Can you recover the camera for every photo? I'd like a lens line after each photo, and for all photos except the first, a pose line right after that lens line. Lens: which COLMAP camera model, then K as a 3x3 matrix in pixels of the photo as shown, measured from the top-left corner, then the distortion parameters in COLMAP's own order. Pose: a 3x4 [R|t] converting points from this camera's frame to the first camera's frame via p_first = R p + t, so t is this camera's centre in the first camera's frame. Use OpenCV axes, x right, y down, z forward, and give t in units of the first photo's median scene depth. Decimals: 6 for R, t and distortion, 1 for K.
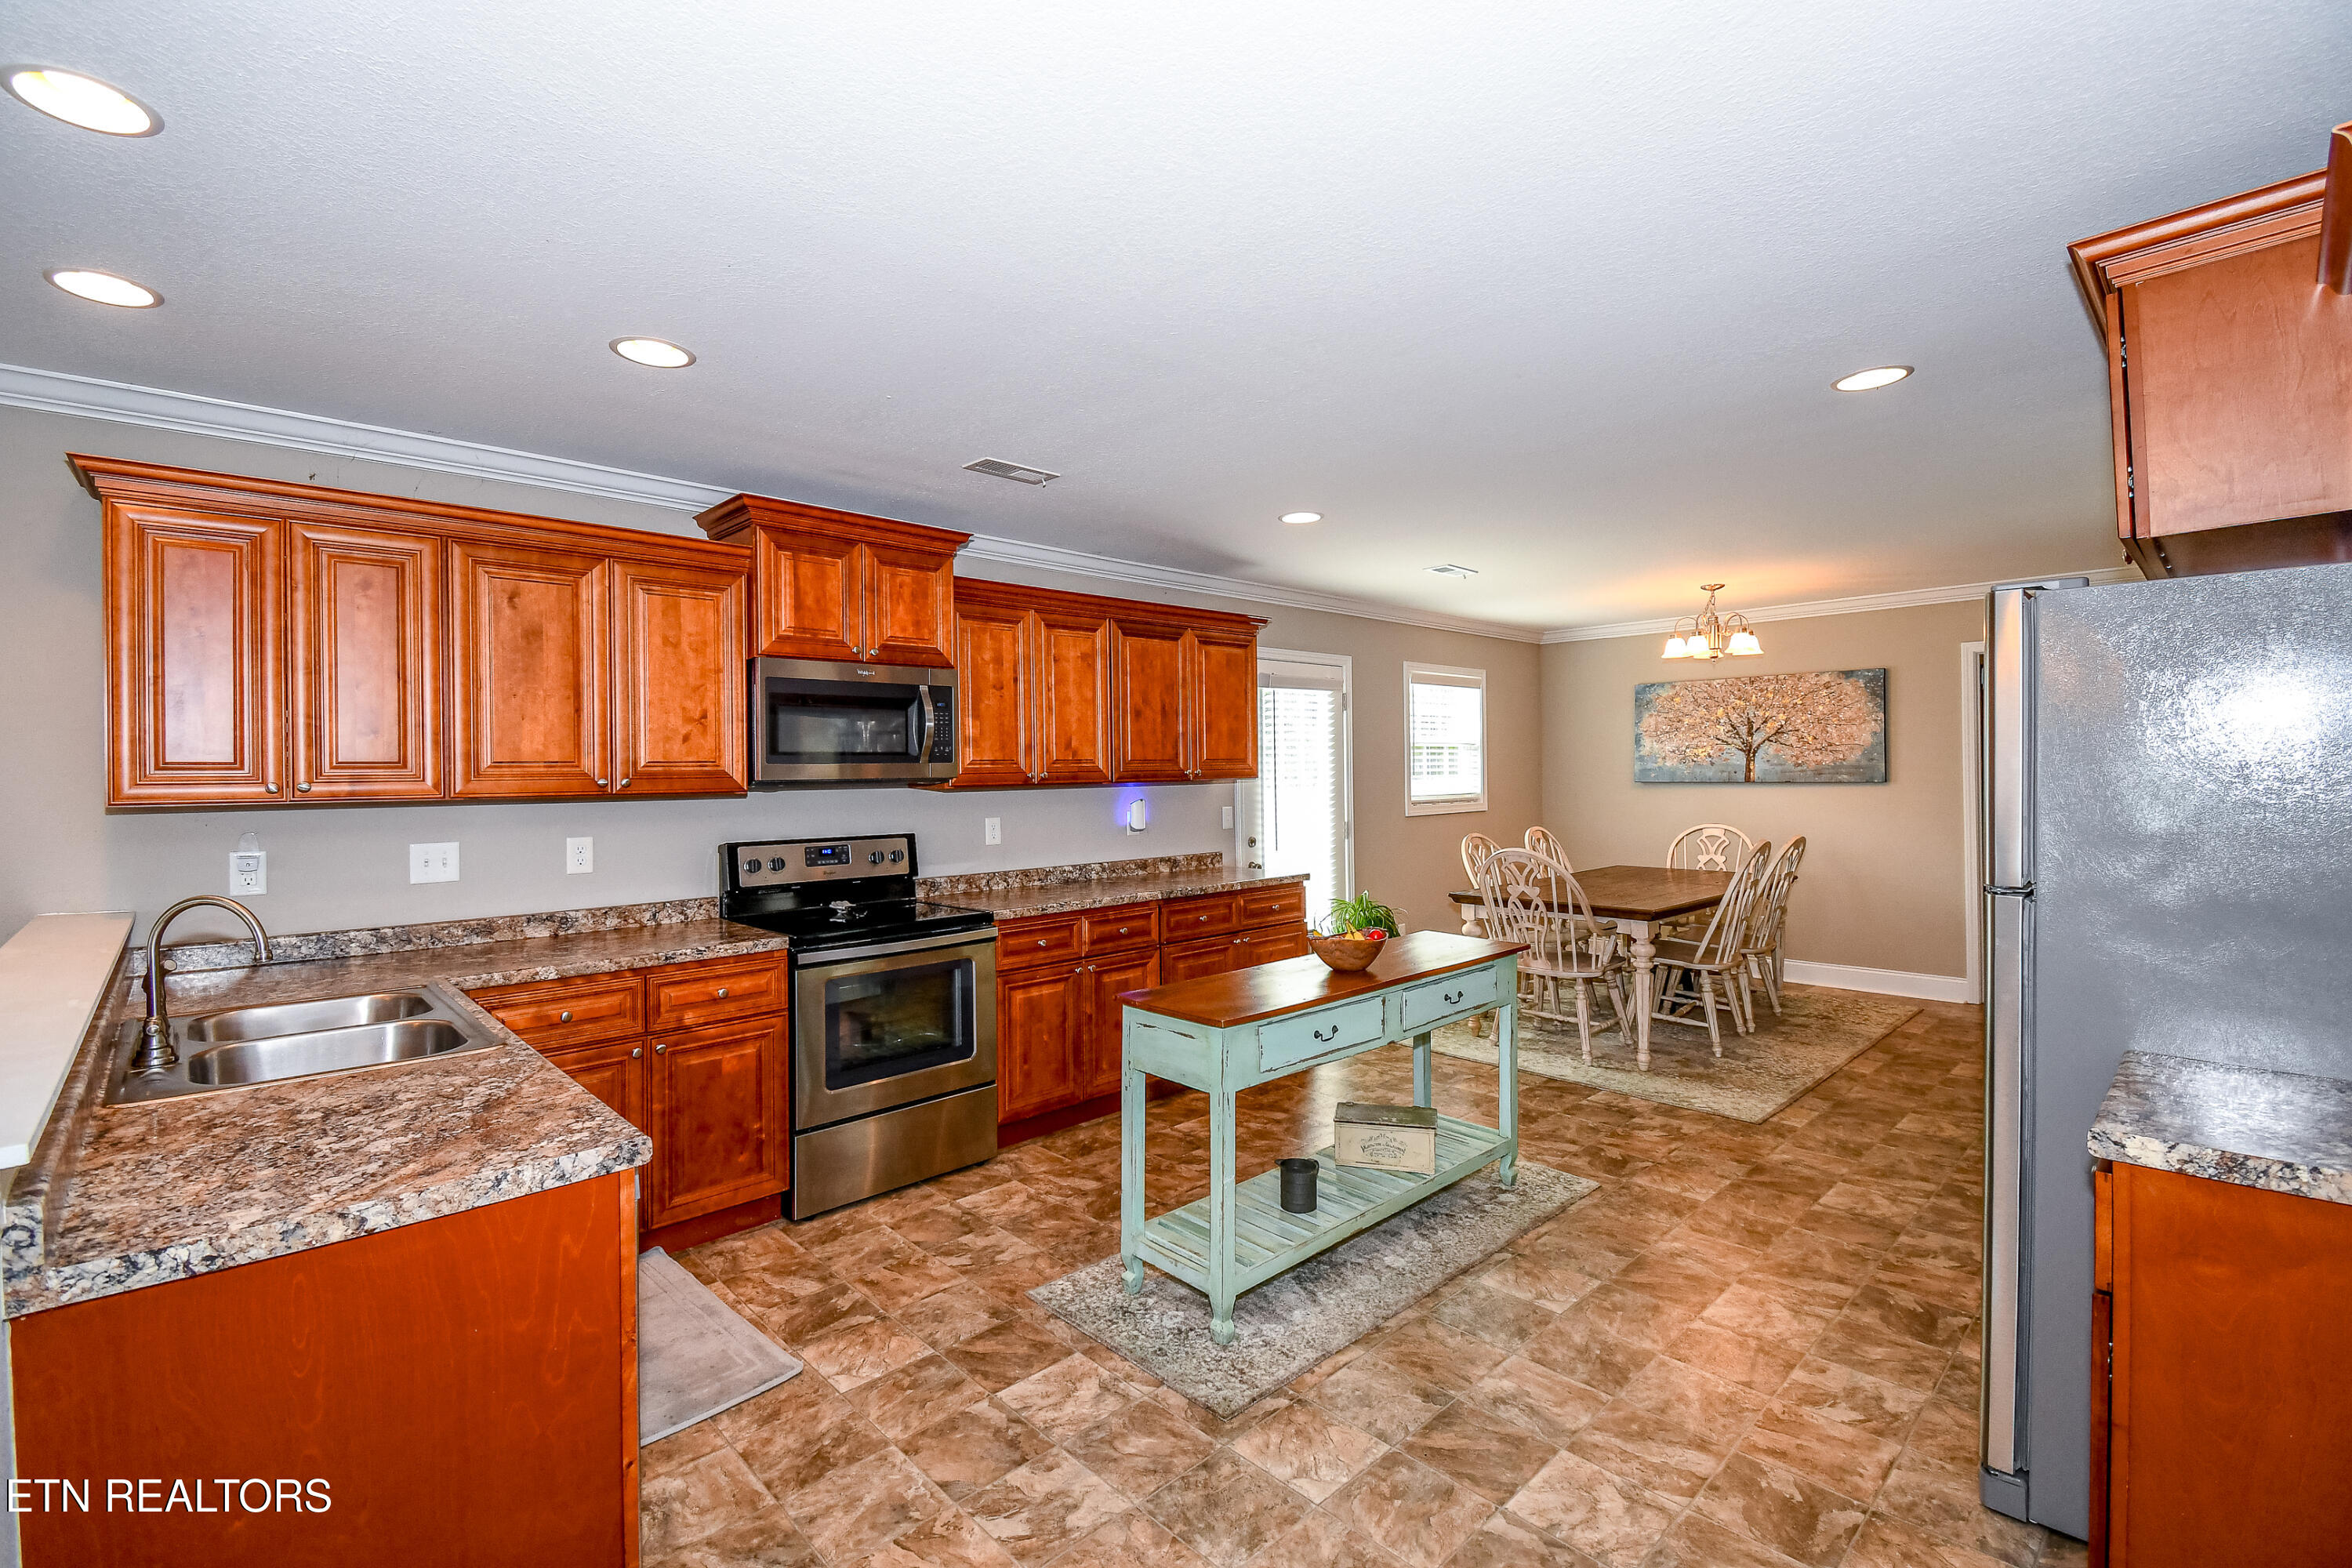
lens RADIAL K [[1025.9, 0, 1163.6], [0, 1025.9, 755.7], [0, 0, 1]] dist [0.020889, -0.020592]
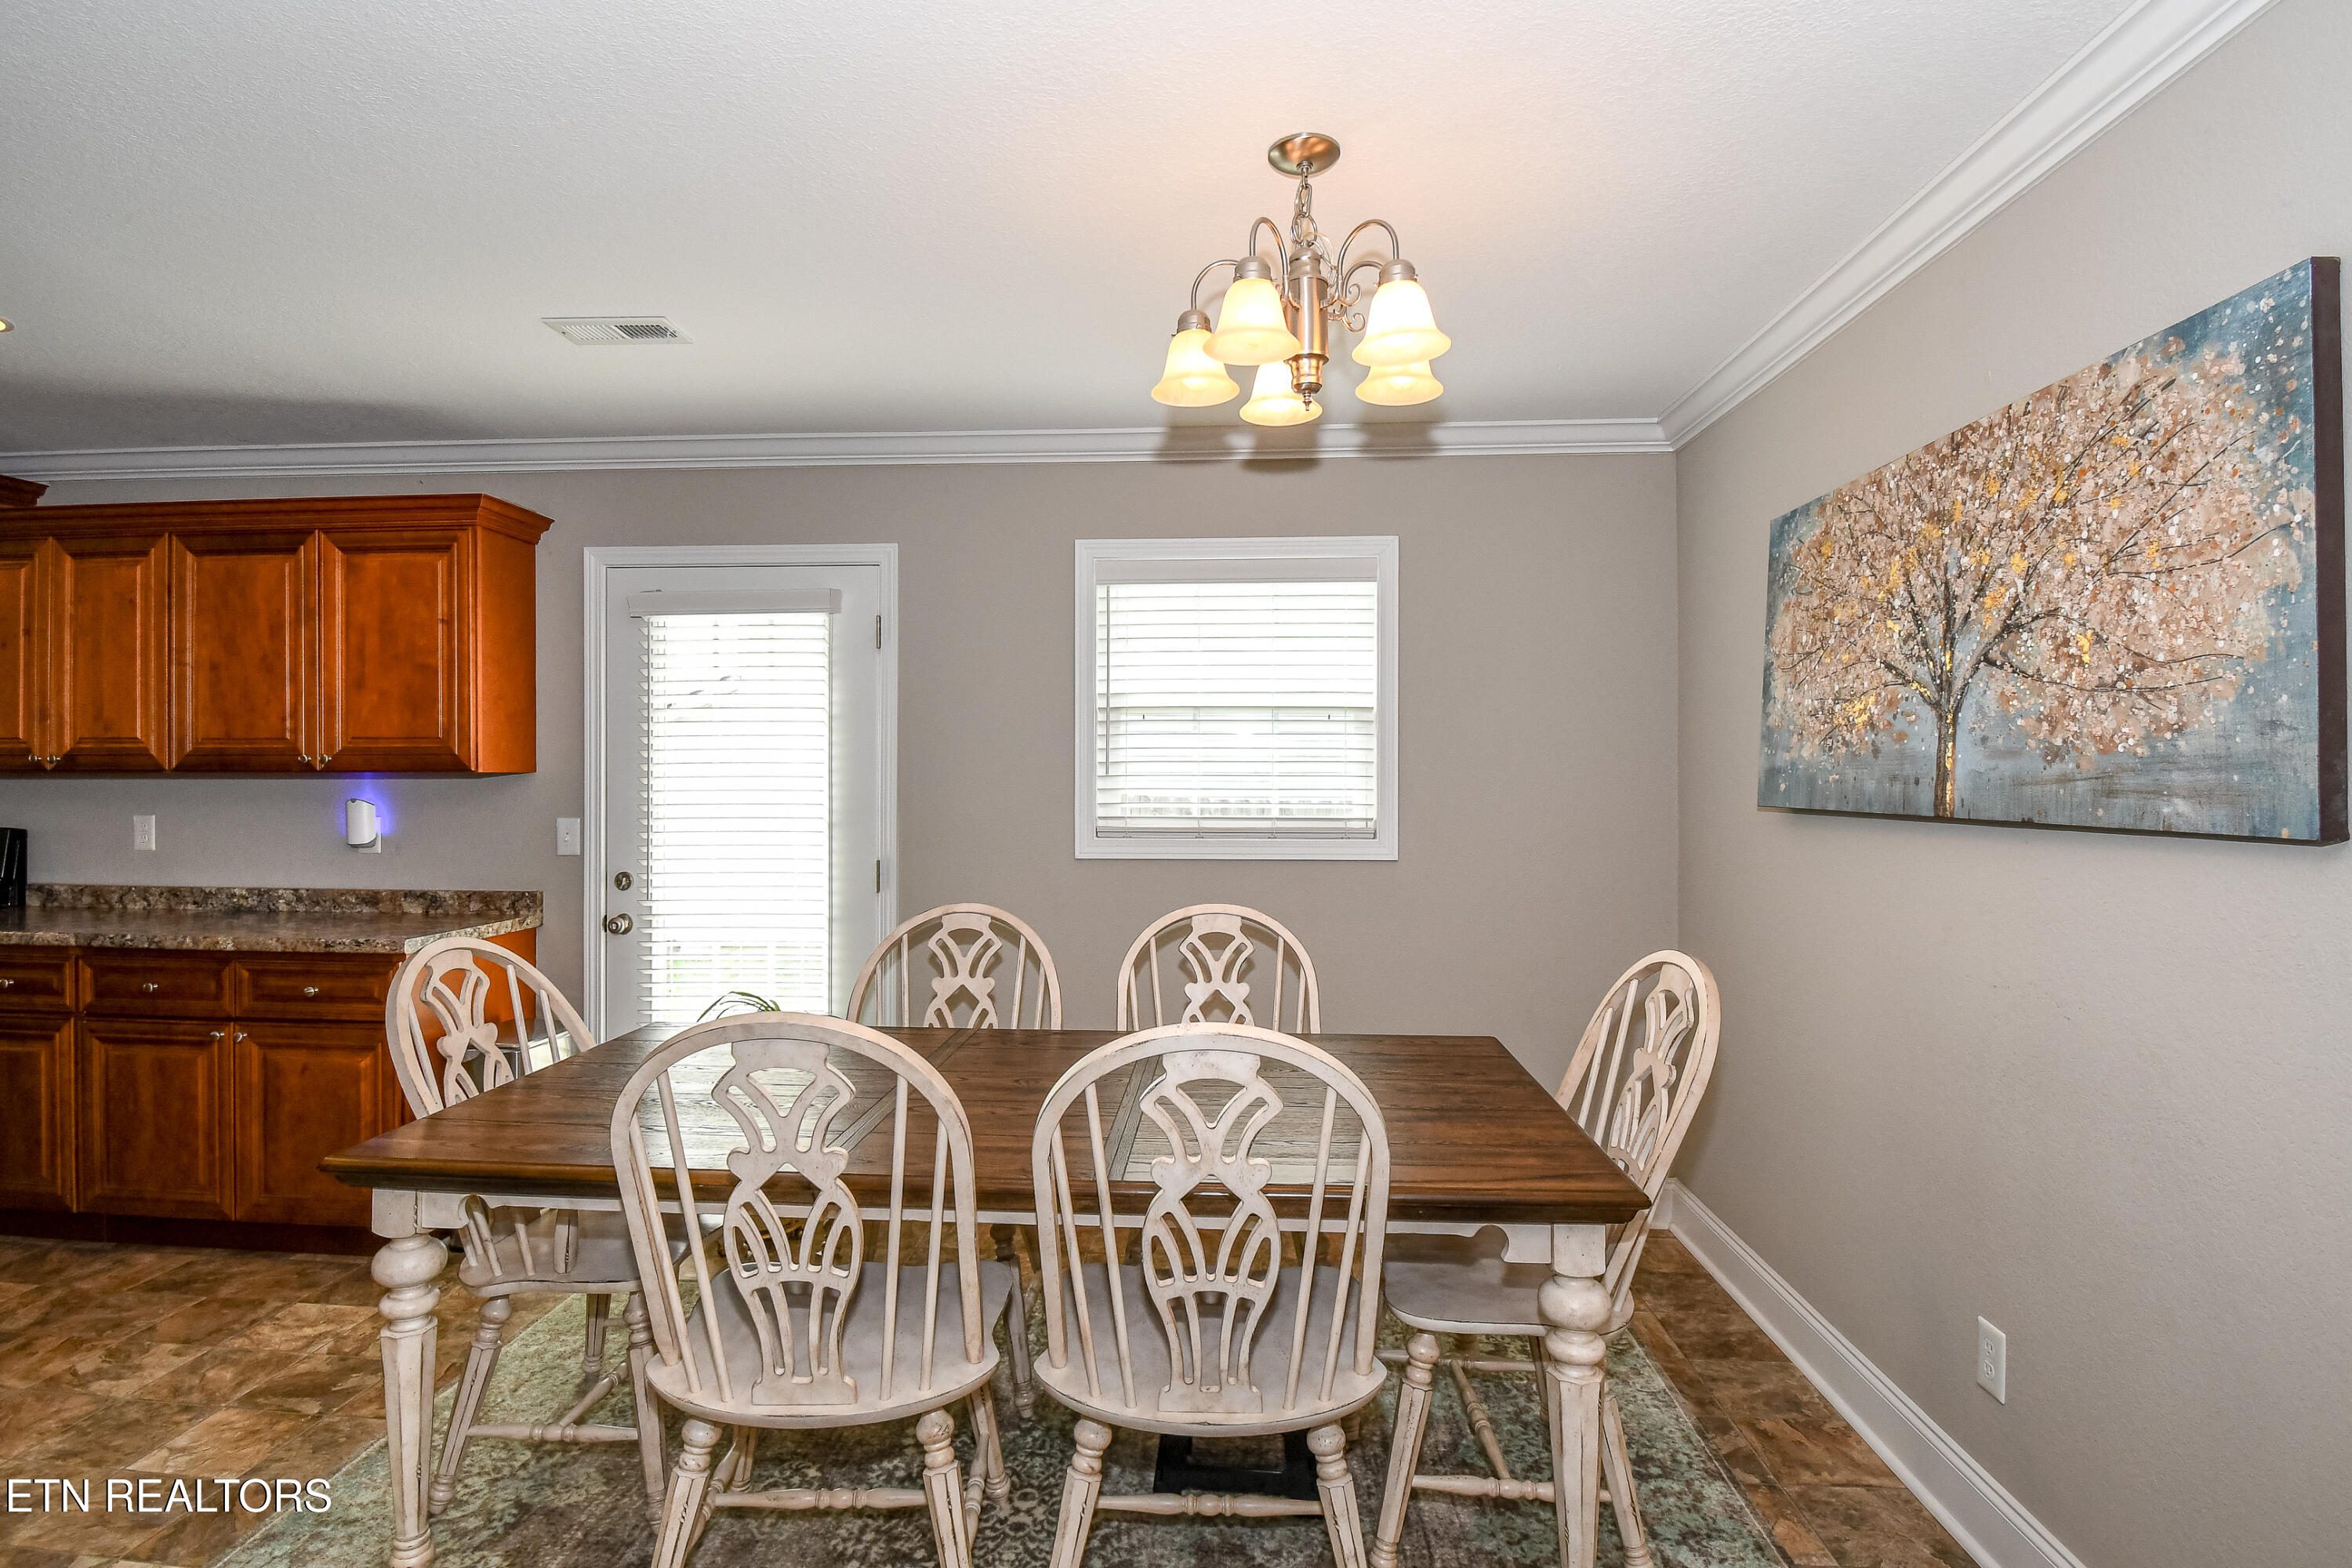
lens RADIAL K [[1172.4, 0, 1176.0], [0, 1172.4, 784.0], [0, 0, 1]] dist [0.006003, -0.022199]
pose [[0.684596, 0.019054, -0.728673, 1.220583], [-0.001408, 0.999691, 0.024819, 0.017684], [0.728921, -0.015965, 0.684412, 1.192742]]
